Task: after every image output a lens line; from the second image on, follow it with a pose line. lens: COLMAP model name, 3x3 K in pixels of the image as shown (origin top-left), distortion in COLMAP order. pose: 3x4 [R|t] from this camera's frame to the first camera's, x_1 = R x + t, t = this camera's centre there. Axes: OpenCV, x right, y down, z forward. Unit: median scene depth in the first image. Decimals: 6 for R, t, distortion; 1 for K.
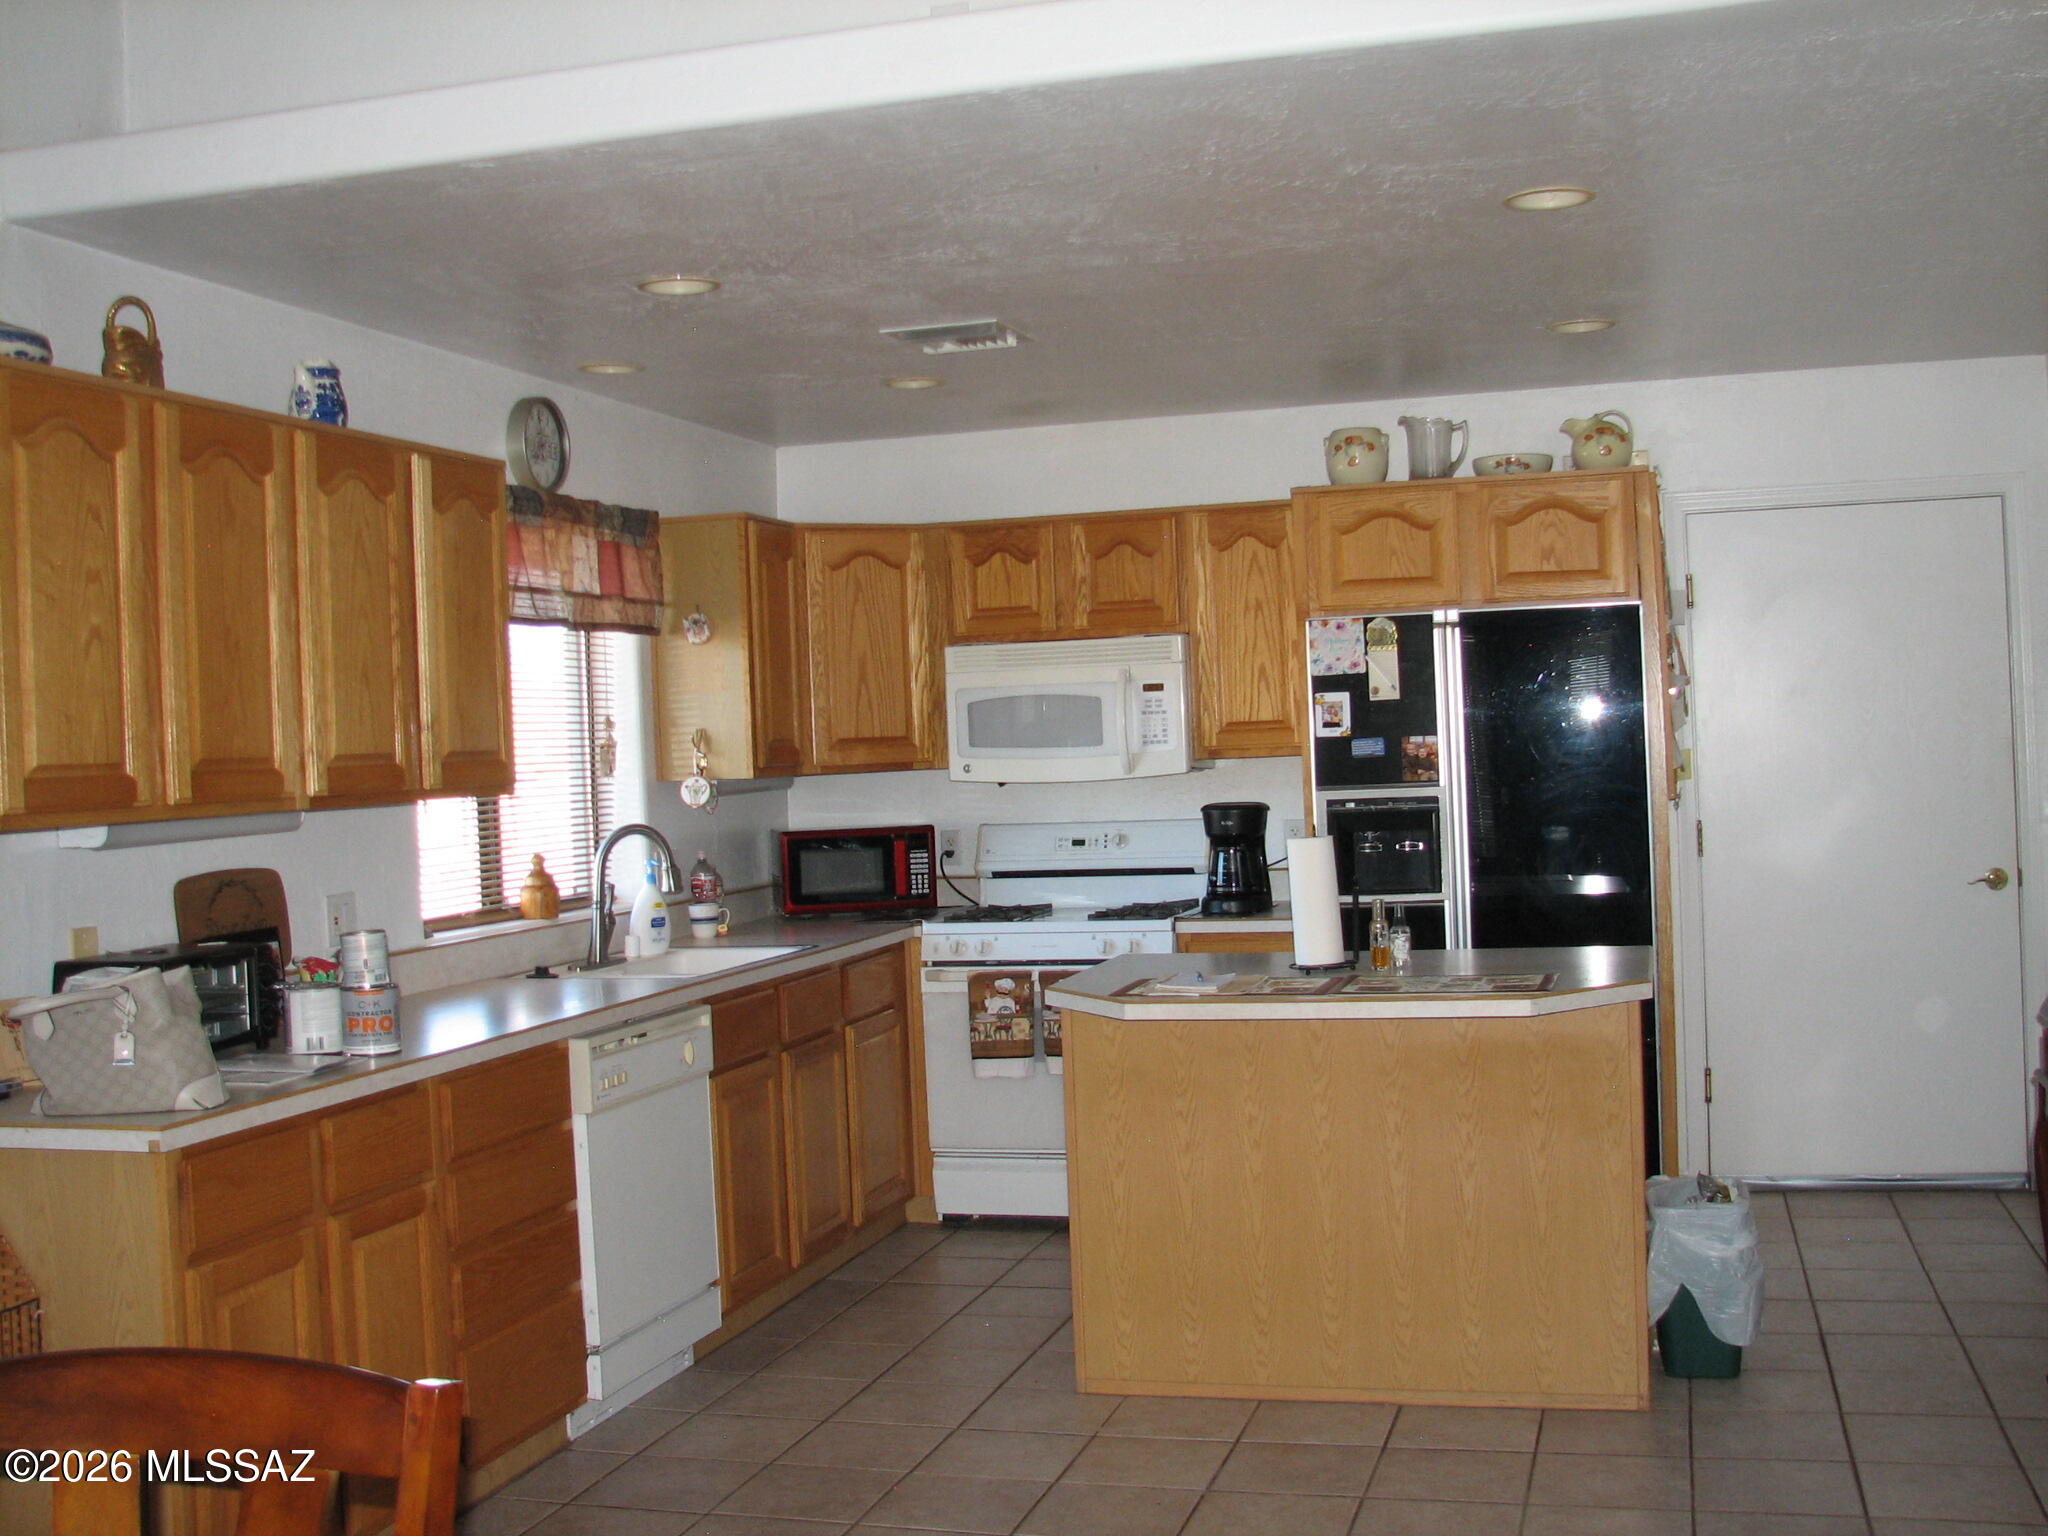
lens RADIAL K [[2206.3, 0, 1024.0], [0, 2206.3, 768.0], [0, 0, 1]] dist [-0.198525, 0.301035]
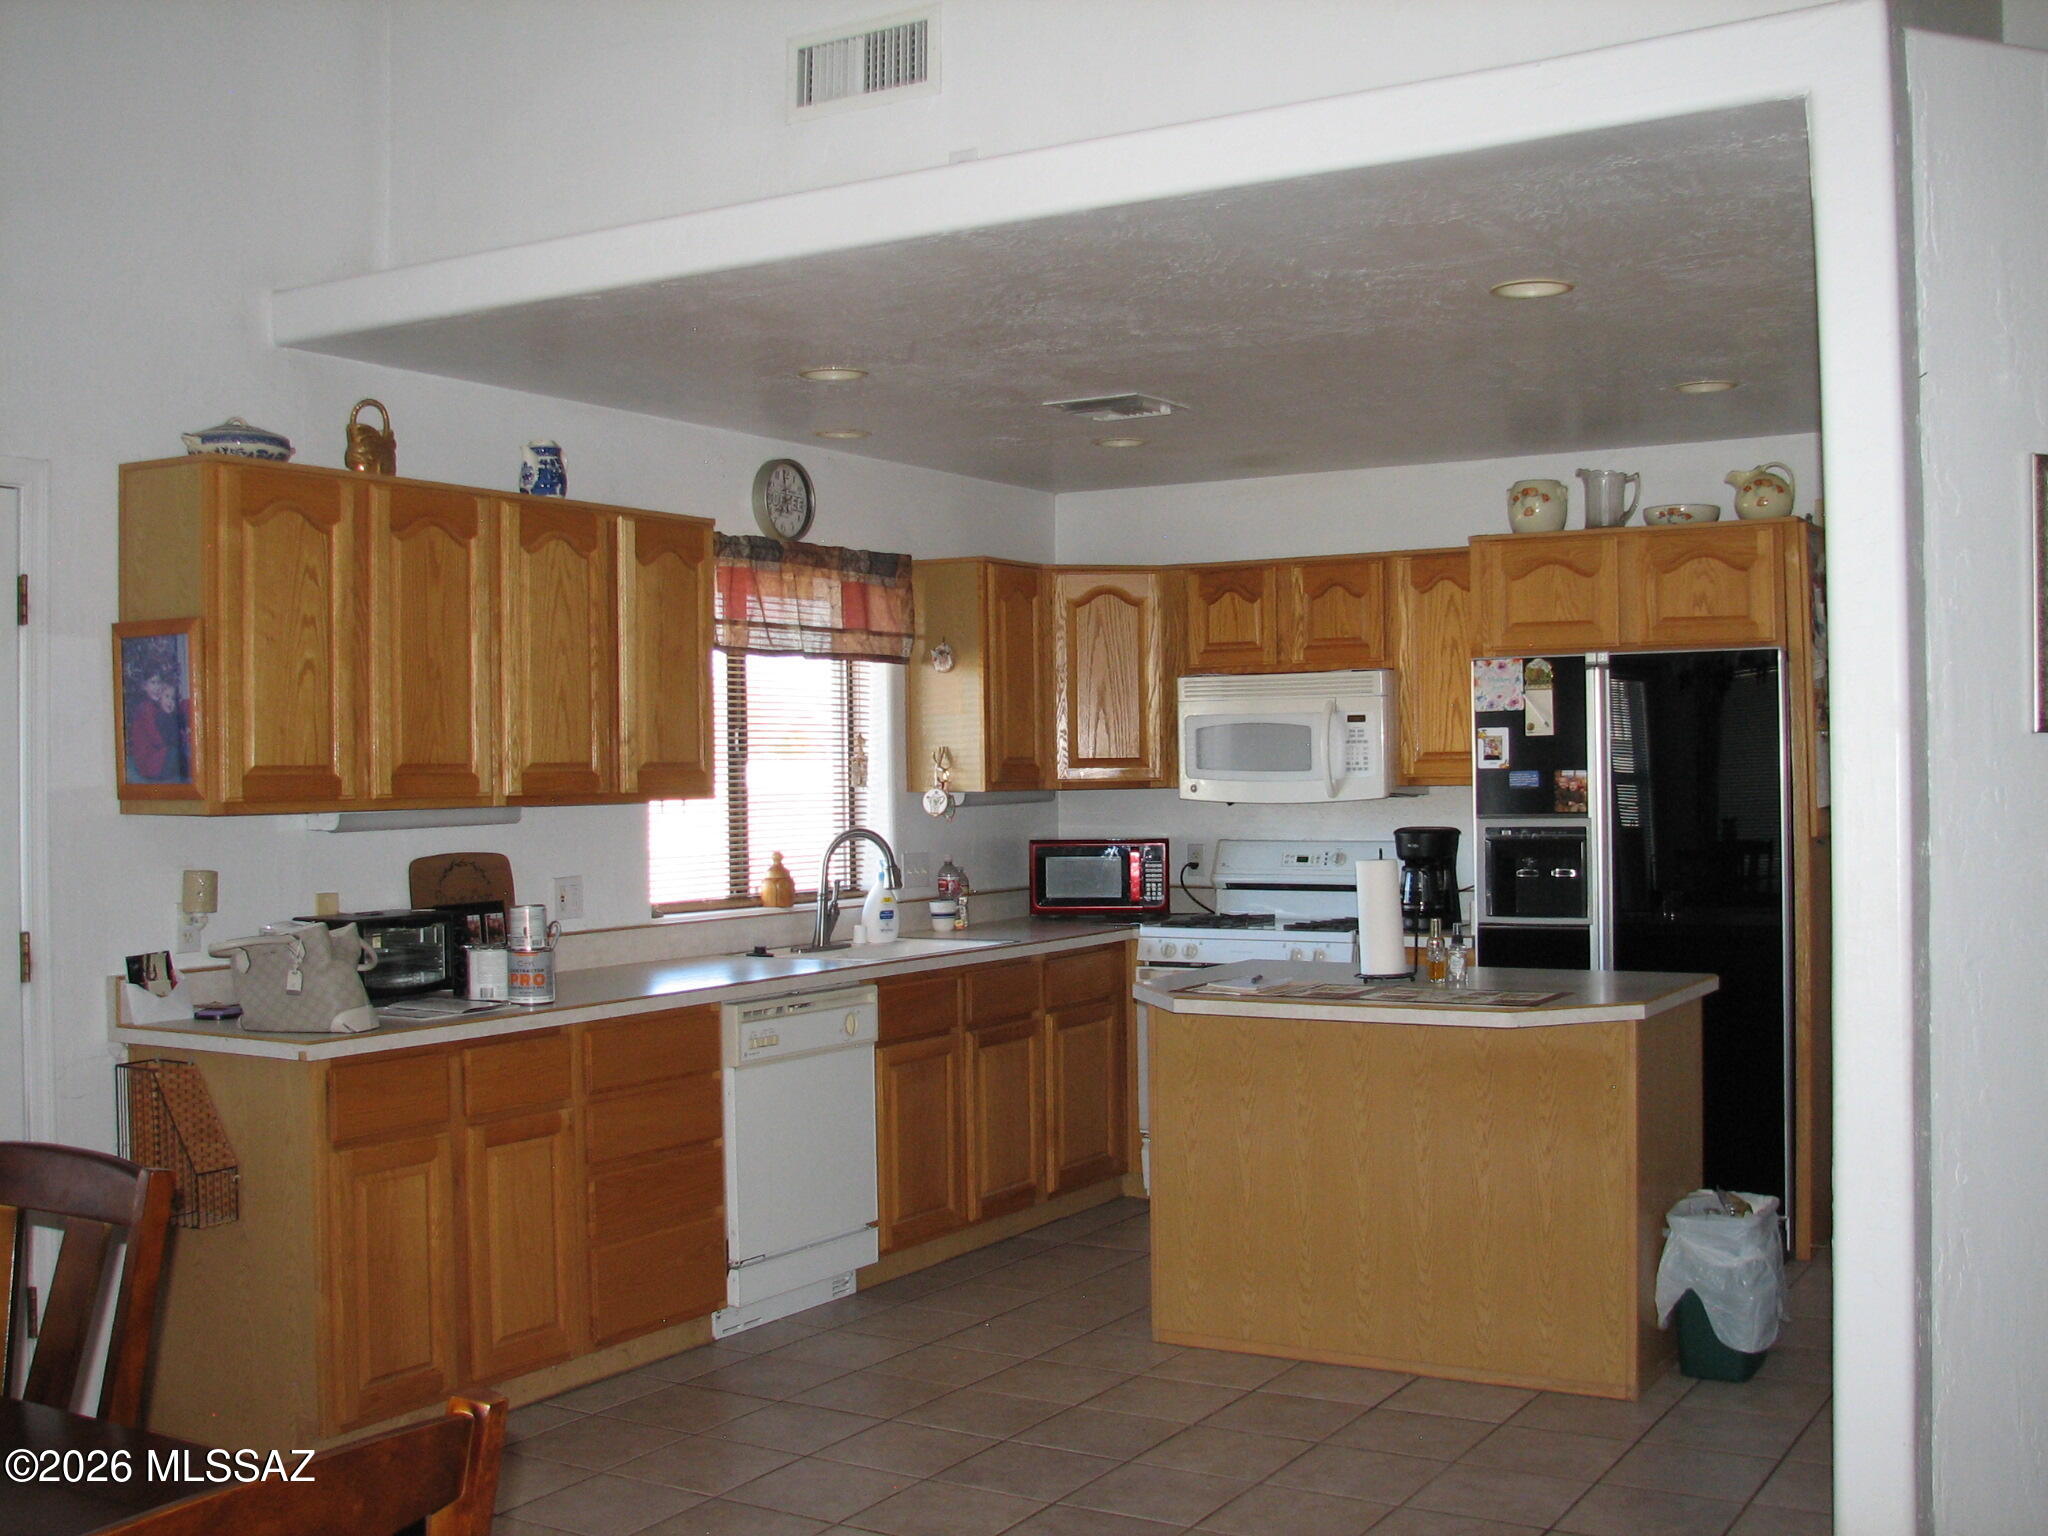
lens RADIAL K [[2206.3, 0, 1024.0], [0, 2206.3, 768.0], [0, 0, 1]] dist [-0.198525, 0.301035]
pose [[0.965331, 0.026743, -0.259654, 0.215137], [-0.028157, 0.999602, -0.001726, -0.006817], [0.259505, 0.008977, 0.965700, -0.101974]]
